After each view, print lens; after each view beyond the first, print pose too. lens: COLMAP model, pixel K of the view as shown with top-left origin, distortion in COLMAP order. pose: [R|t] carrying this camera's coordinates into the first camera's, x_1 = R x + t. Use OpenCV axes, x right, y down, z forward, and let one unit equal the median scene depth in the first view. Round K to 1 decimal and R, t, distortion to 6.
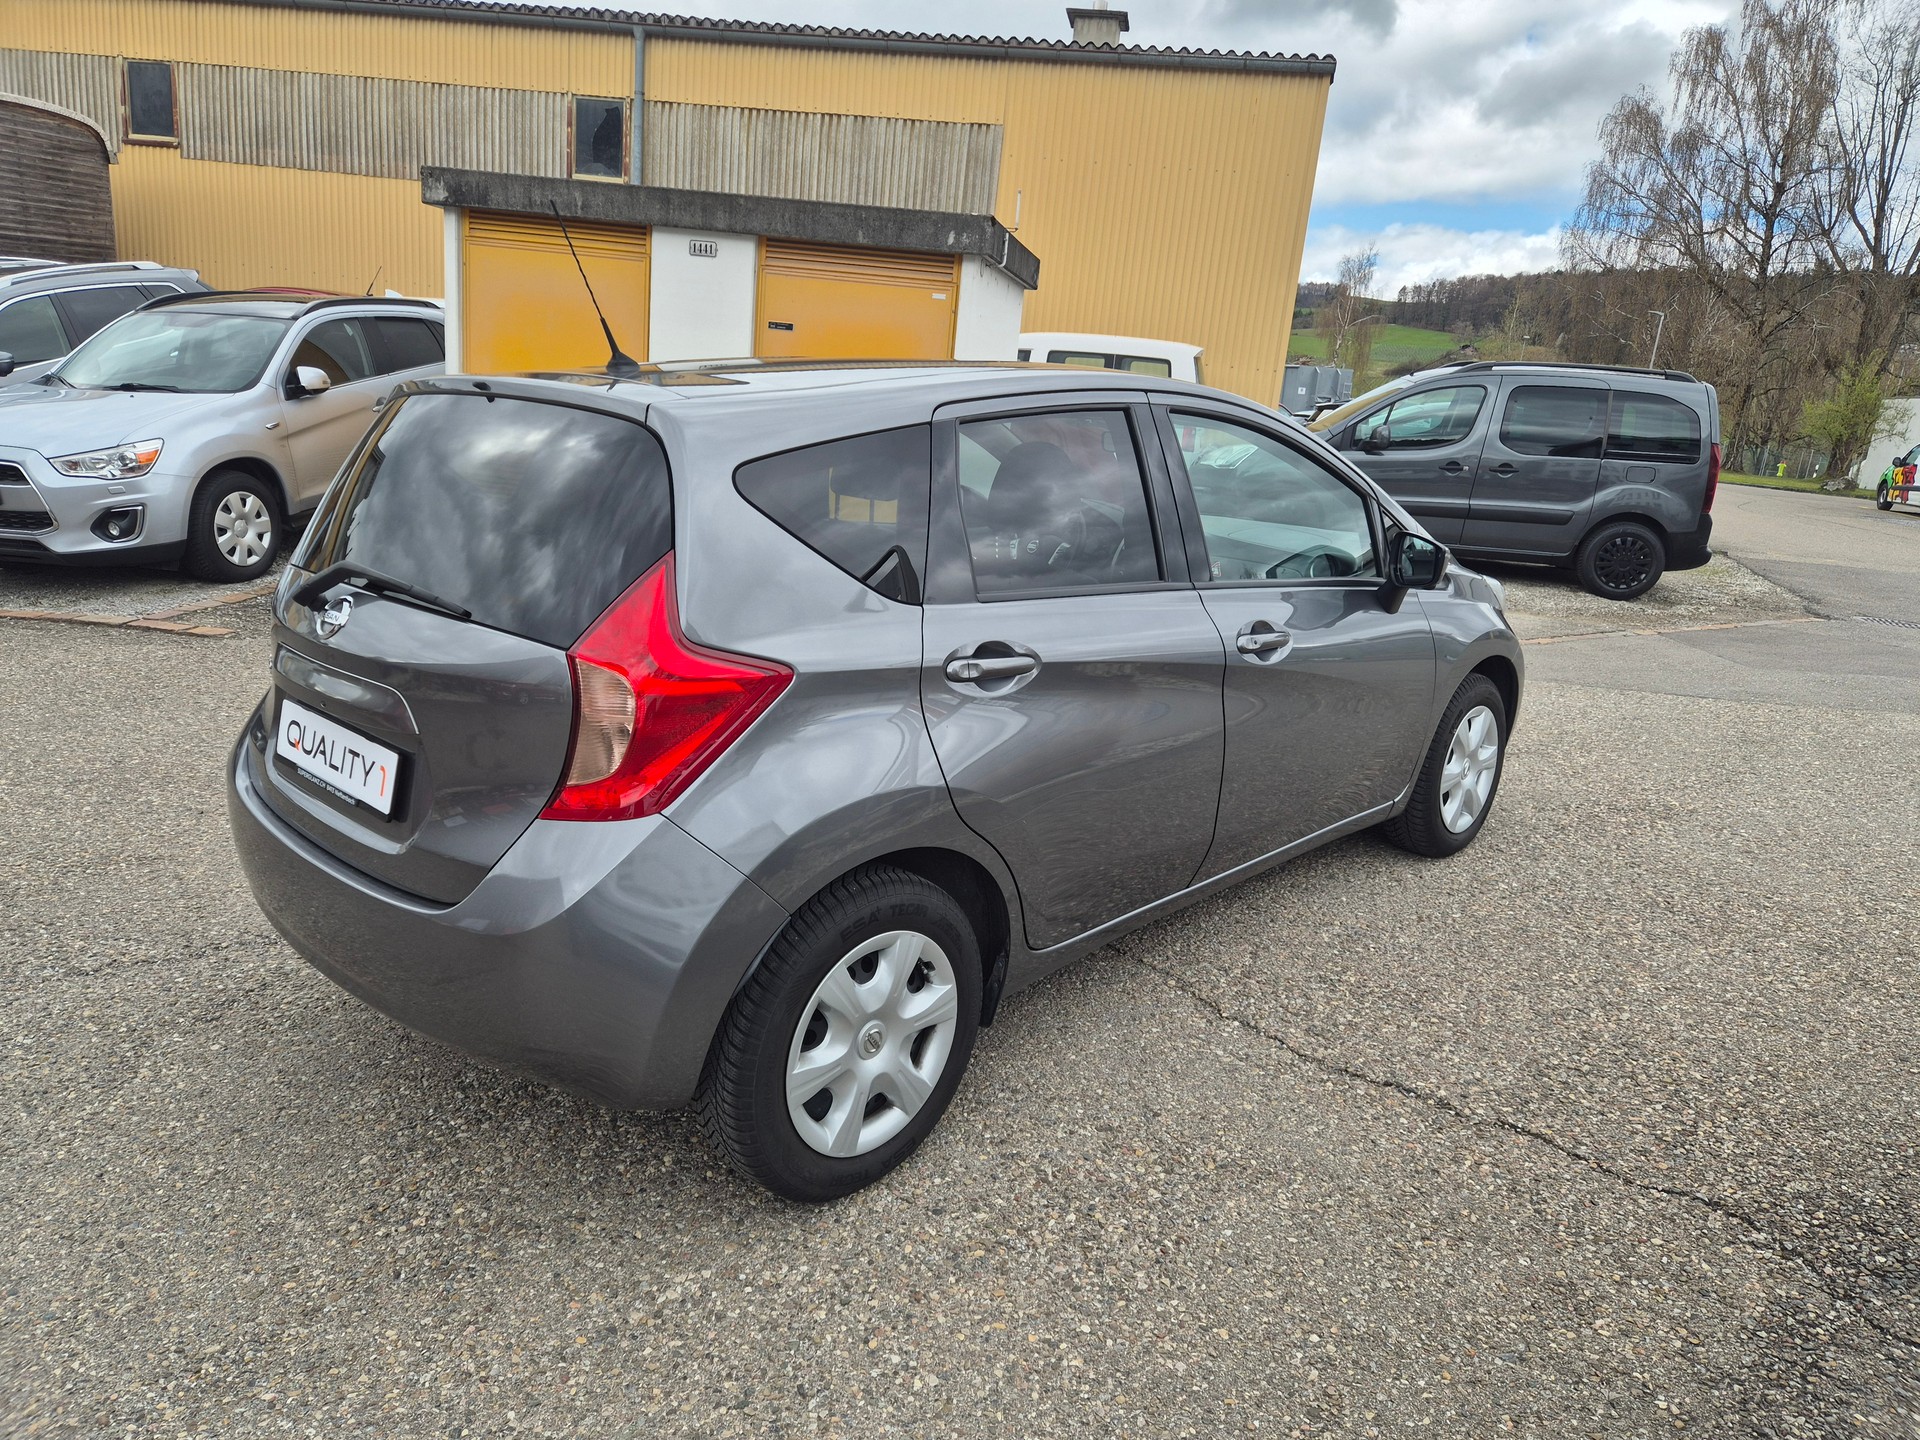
lens RADIAL K [[1359.4, 0, 911.0], [0, 1359.4, 721.0], [0, 0, 1]] dist [0.049194, -0.048803]
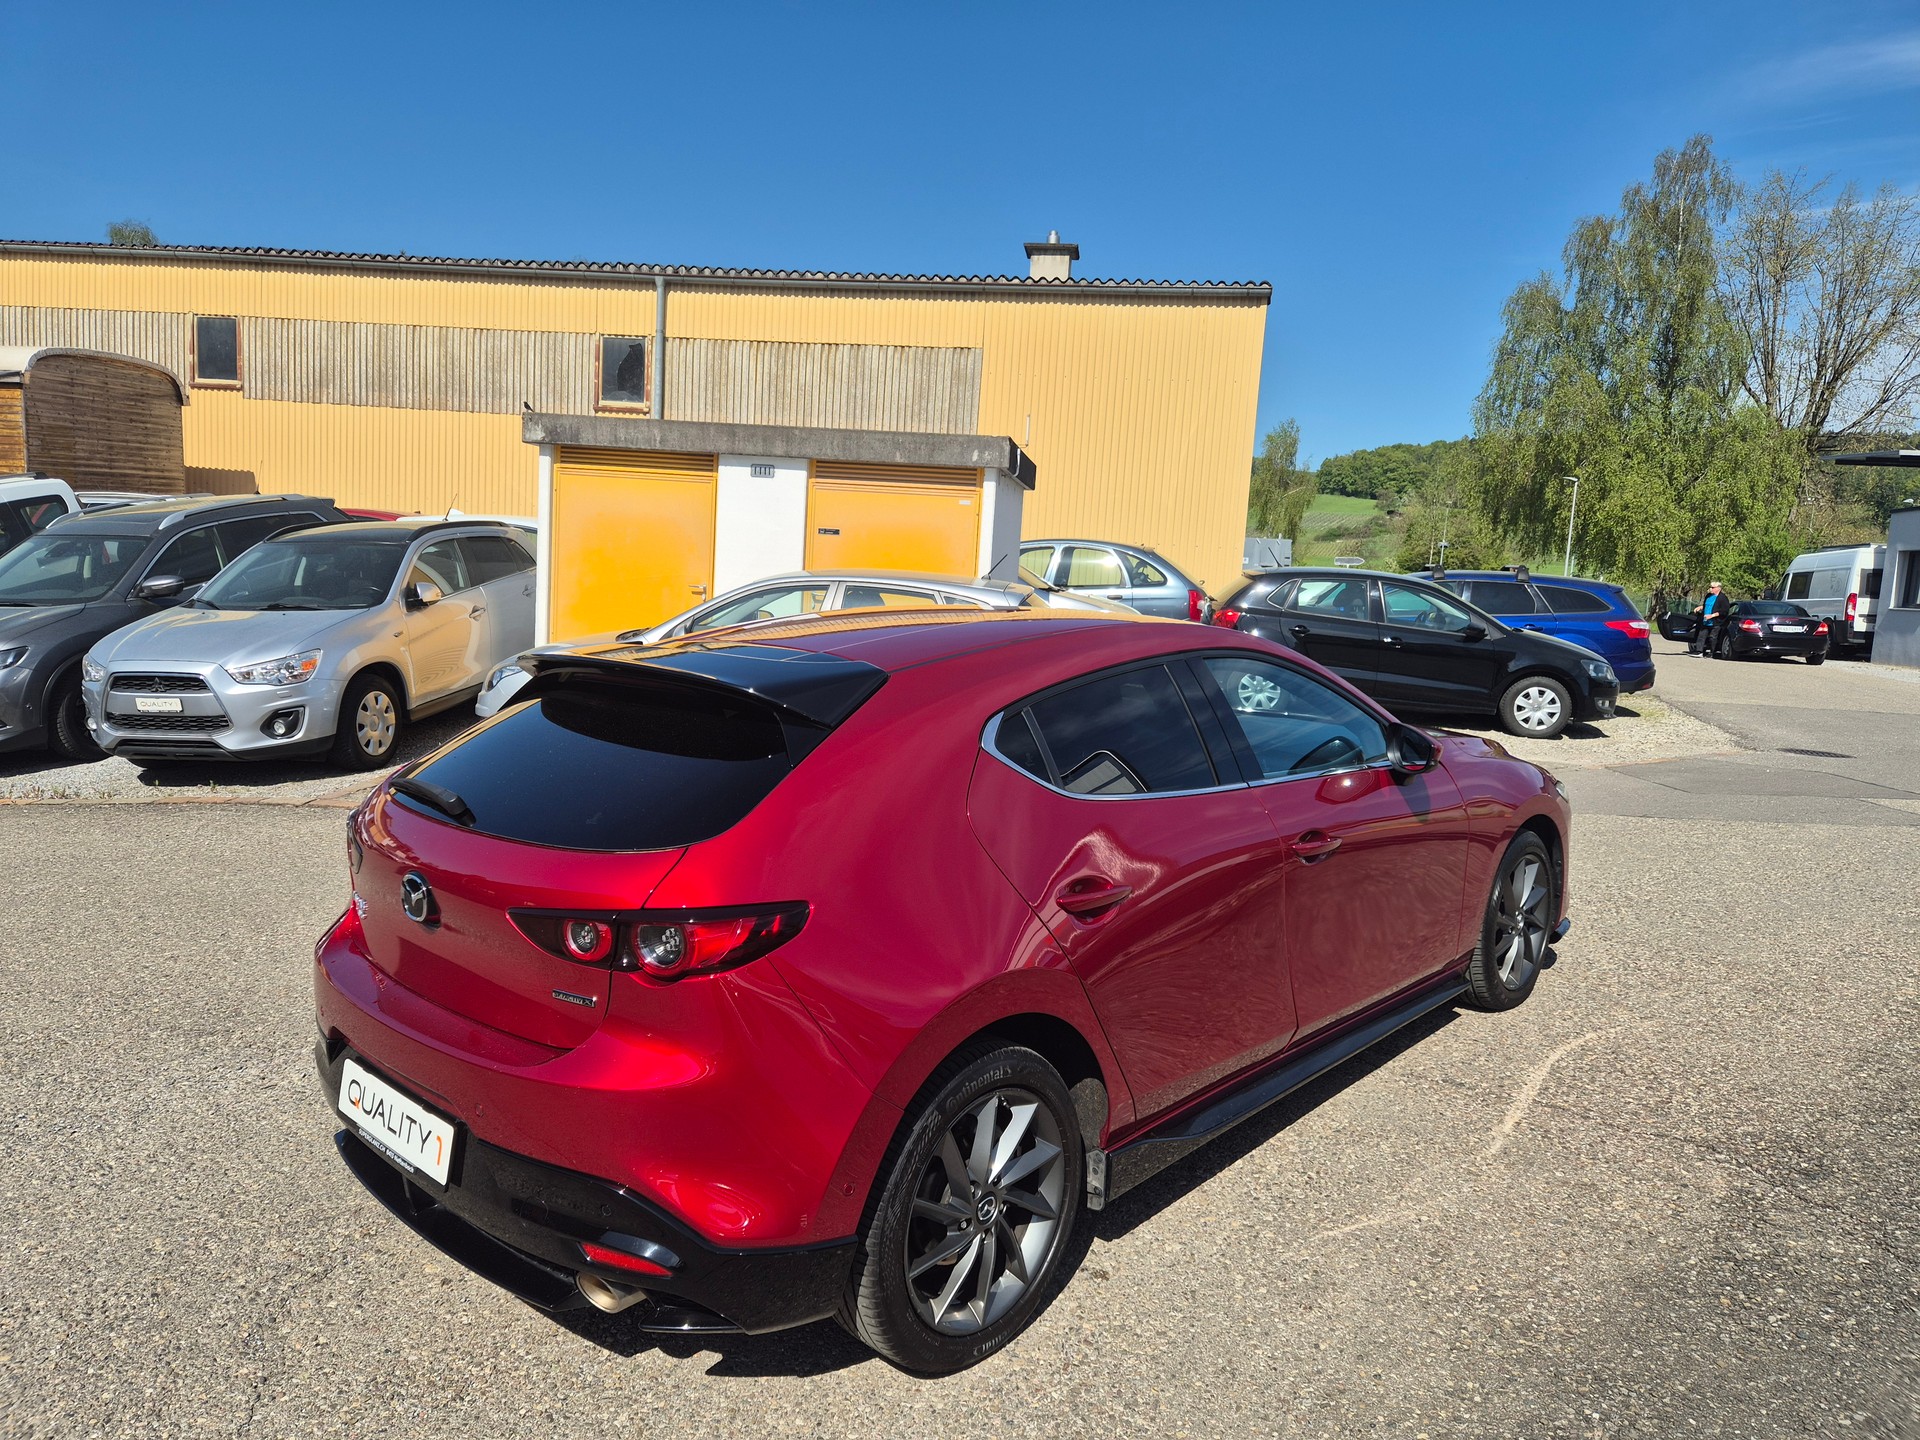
lens RADIAL K [[1359.4, 0, 888.6], [0, 1359.4, 707.9], [0, 0, 1]] dist [0.049194, -0.048803]
pose [[0.999107, -0.038143, 0.018187, -0.074360], [0.040281, 0.989730, -0.137159, 0.021995], [-0.012768, 0.137769, 0.990382, -0.136761]]
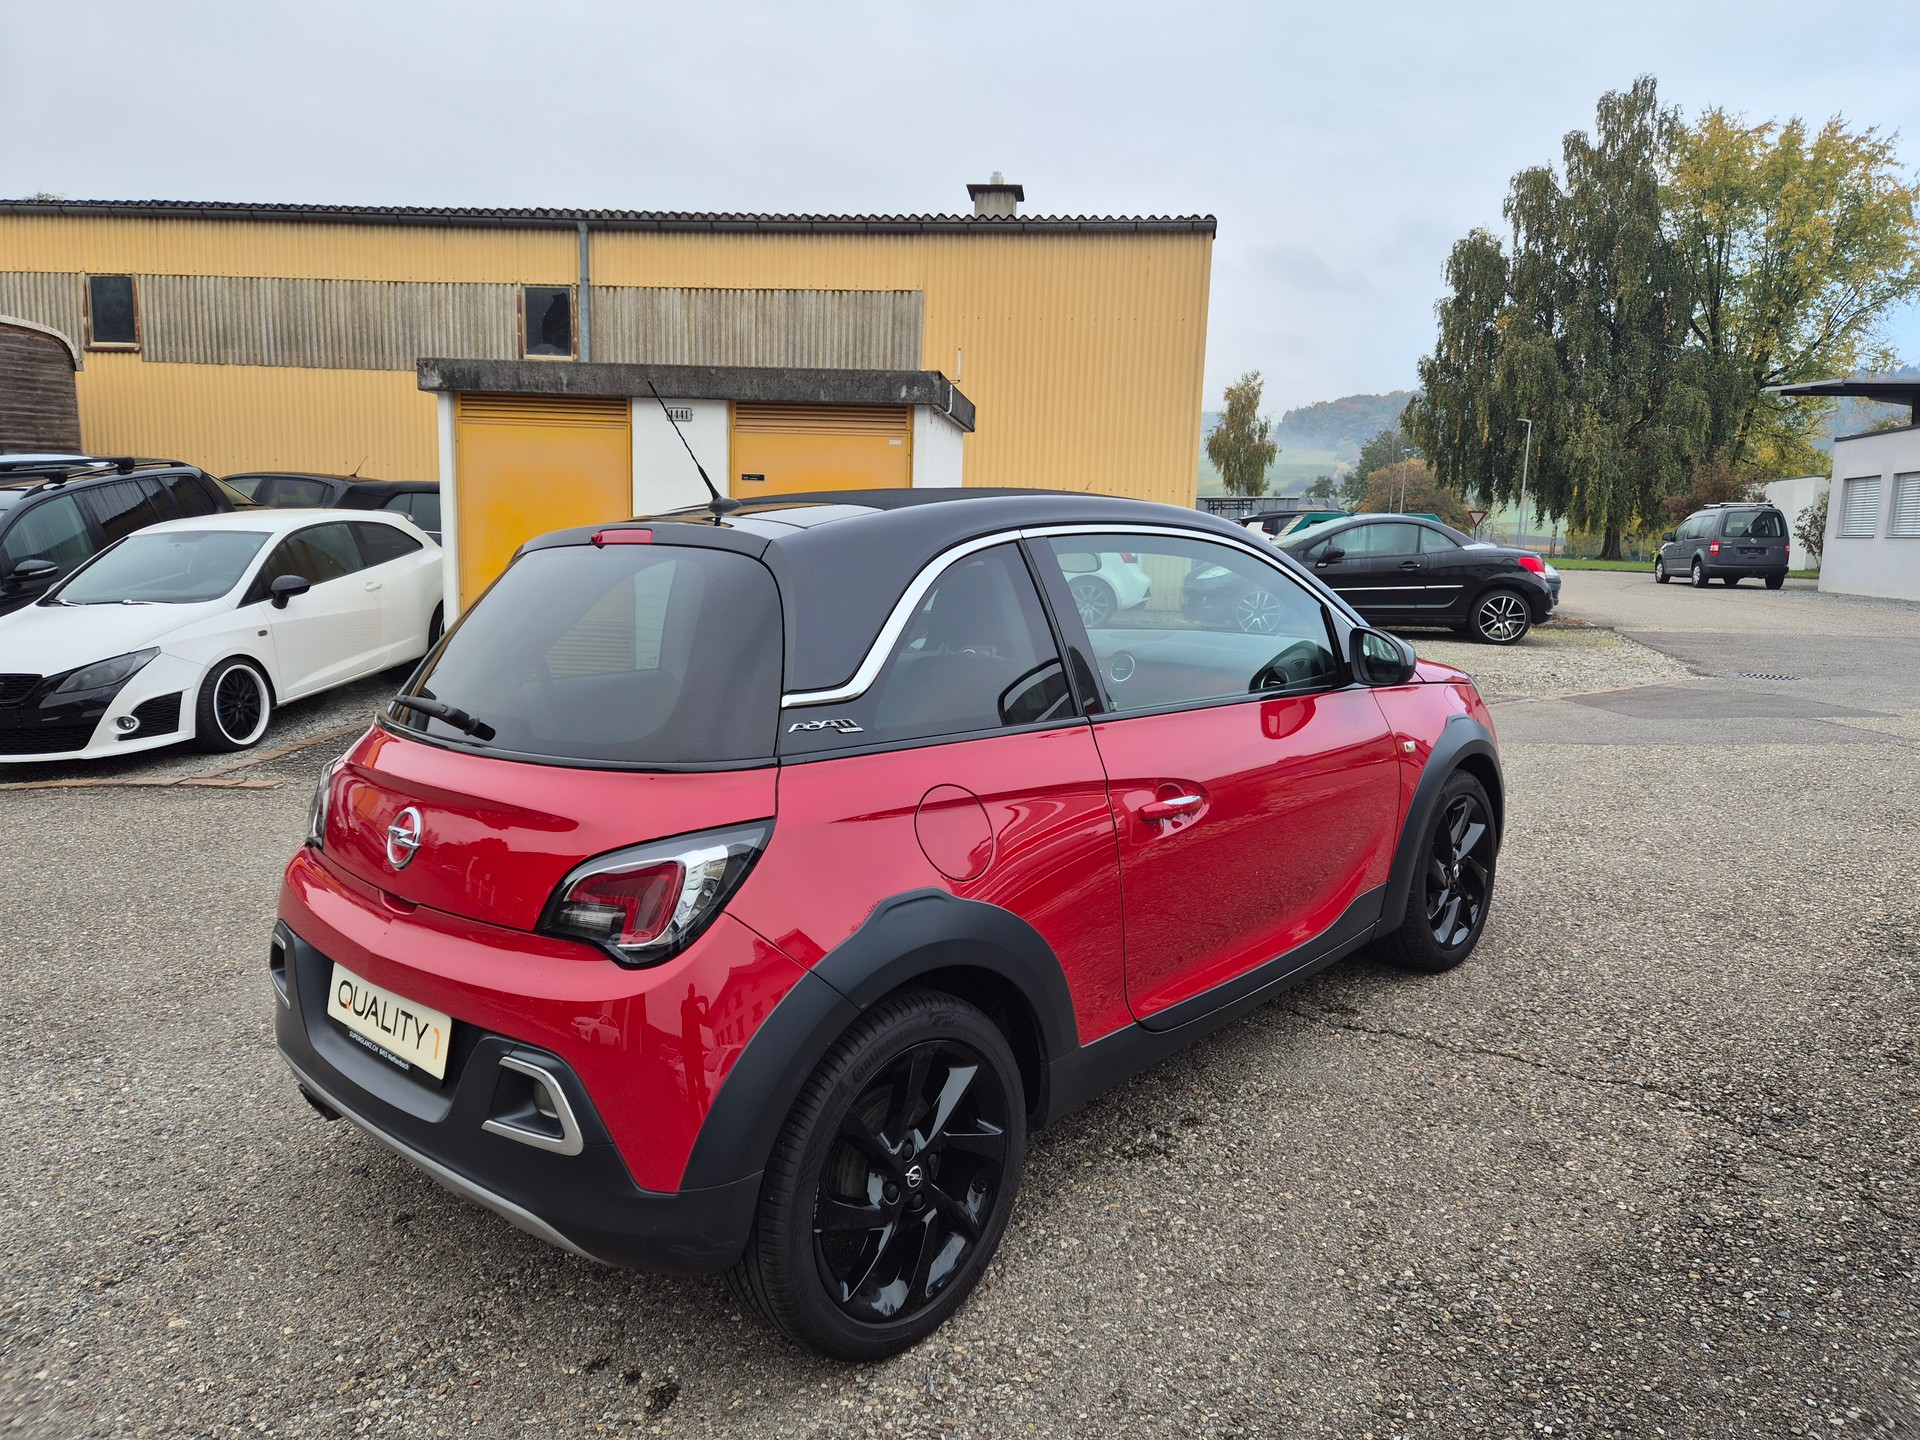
lens RADIAL K [[1359.4, 0, 929.8], [0, 1359.4, 704.1], [0, 0, 1]] dist [0.049194, -0.048803]
pose [[0.995139, -0.074298, 0.064644, -0.039987], [0.081194, 0.990436, -0.111554, 0.027135], [-0.055737, 0.116260, 0.991654, -0.079707]]
